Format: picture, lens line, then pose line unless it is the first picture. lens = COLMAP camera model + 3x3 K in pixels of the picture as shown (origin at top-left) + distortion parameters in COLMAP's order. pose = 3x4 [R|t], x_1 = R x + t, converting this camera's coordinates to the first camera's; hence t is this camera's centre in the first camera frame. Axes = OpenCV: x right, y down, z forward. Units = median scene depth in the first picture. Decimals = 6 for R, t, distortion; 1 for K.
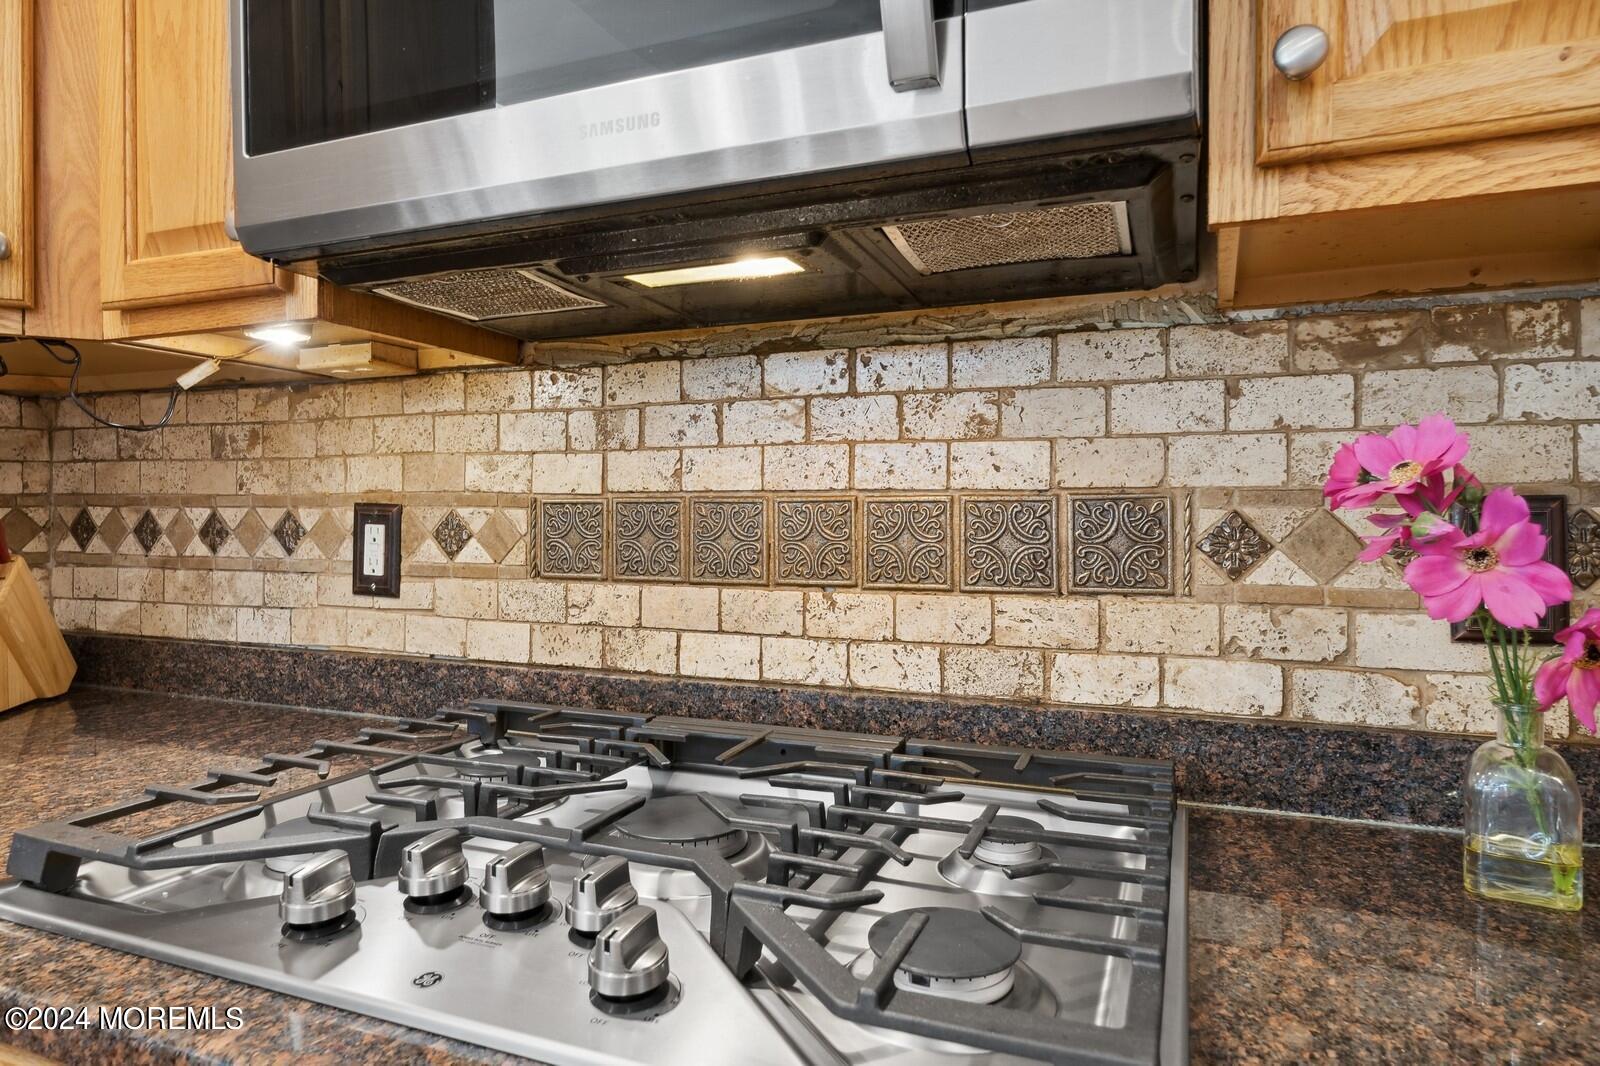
lens RADIAL K [[986.2, 0, 798.1], [0, 986.2, 530.4], [0, 0, 1]] dist [-0.003102, -0.001695]
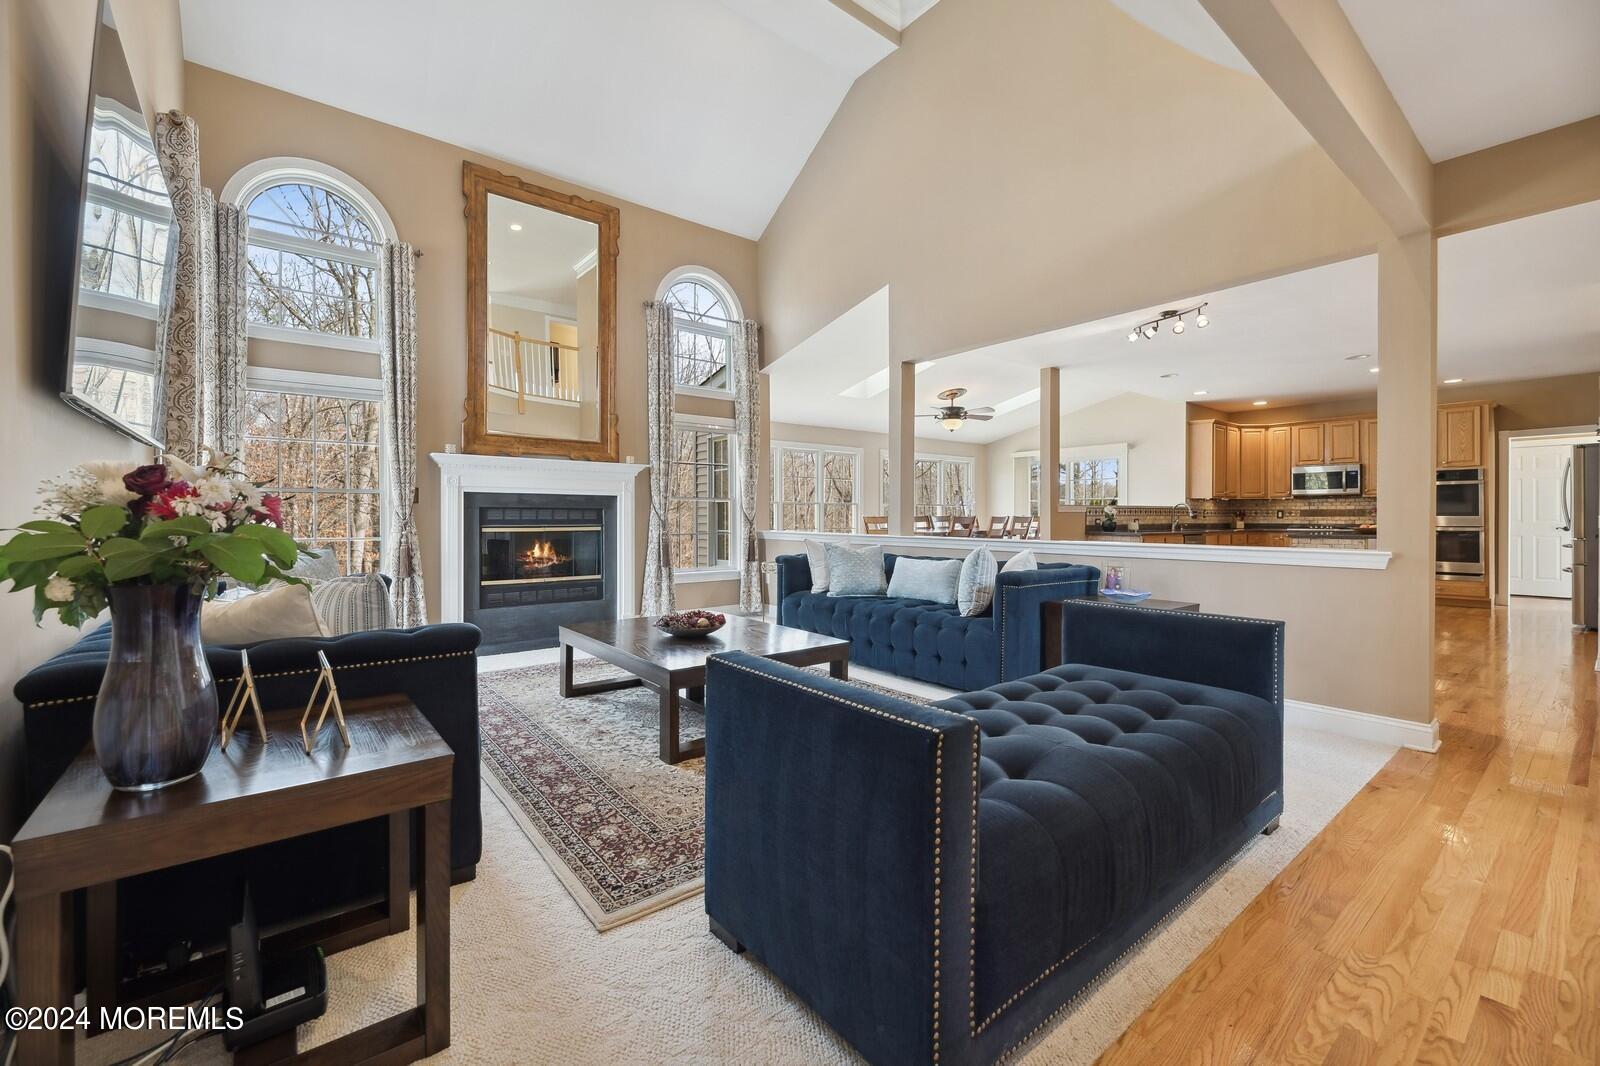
lens RADIAL K [[653.1, 0, 798.4], [0, 653.1, 520.8], [0, 0, 1]] dist [-0.000846, -0.000269]
pose [[0.870574, -0.000646, -0.492038, -1.672470], [-0.000964, 0.999995, -0.003017, 0.128226], [0.492037, 0.003101, 0.870569, -8.868296]]
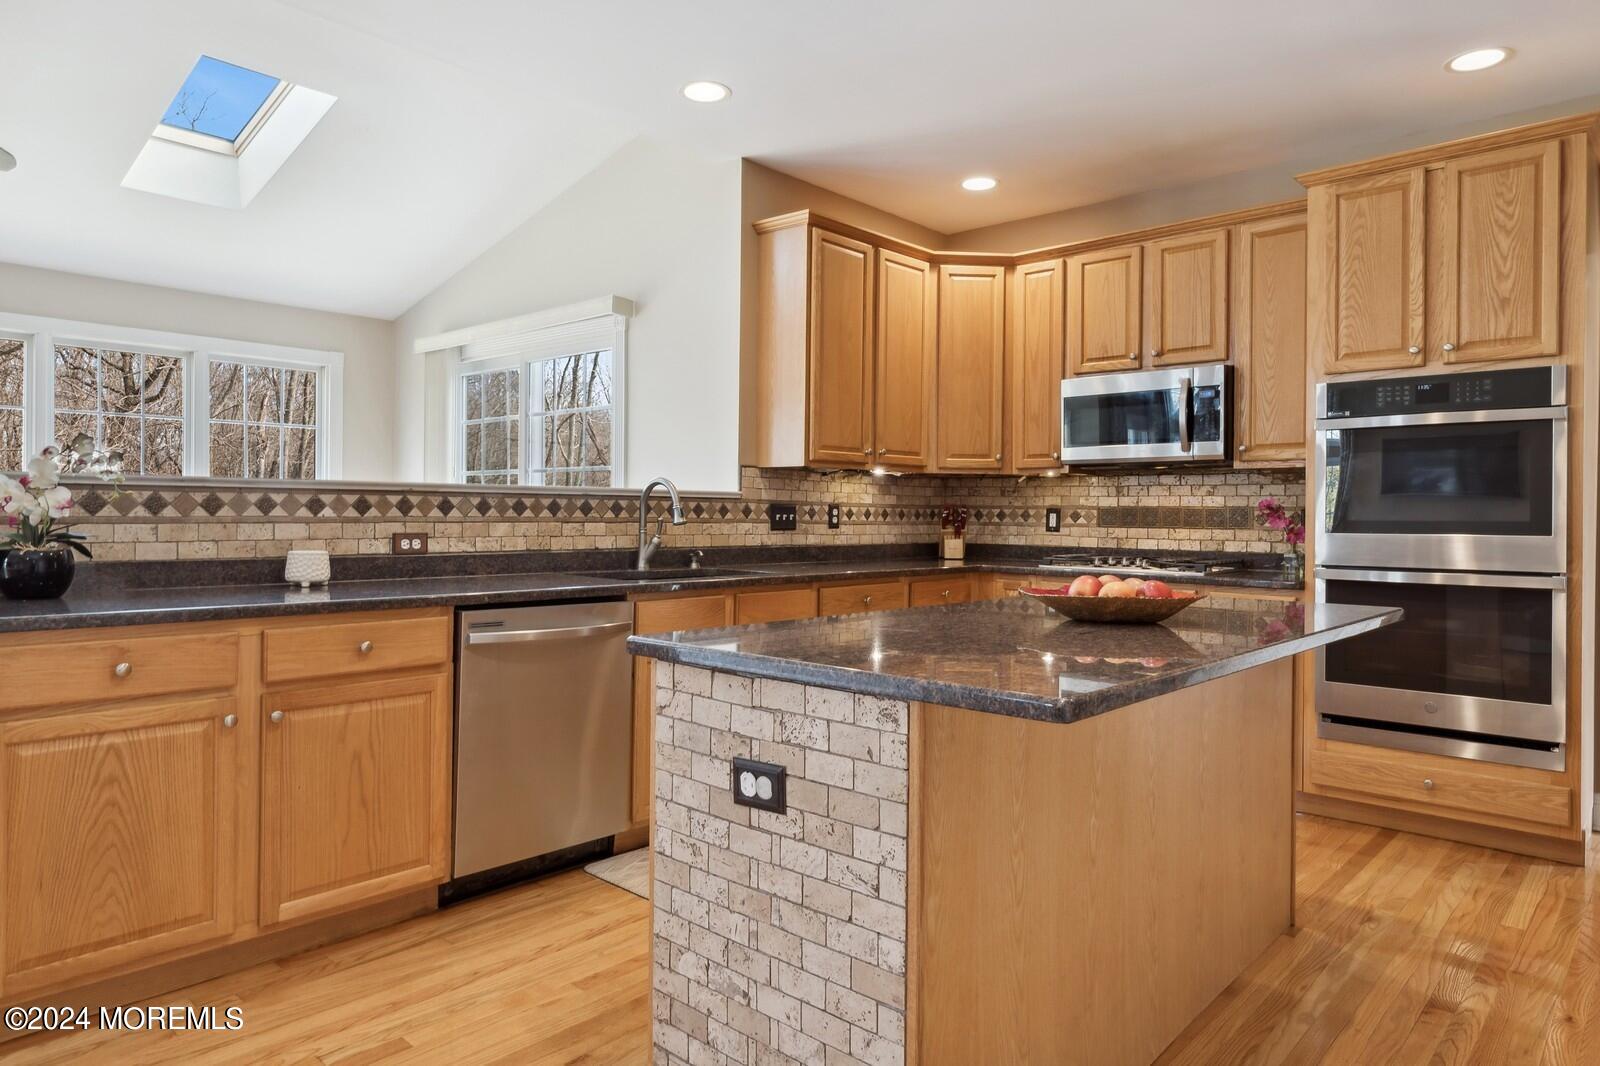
lens RADIAL K [[986.2, 0, 794.8], [0, 986.2, 525.7], [0, 0, 1]] dist [-0.003102, -0.001695]
pose [[0.936316, 0.010077, -0.351013, -0.010448], [-0.010163, 0.999947, 0.001598, 0.049804], [0.351010, 0.002072, 0.936369, -3.288363]]
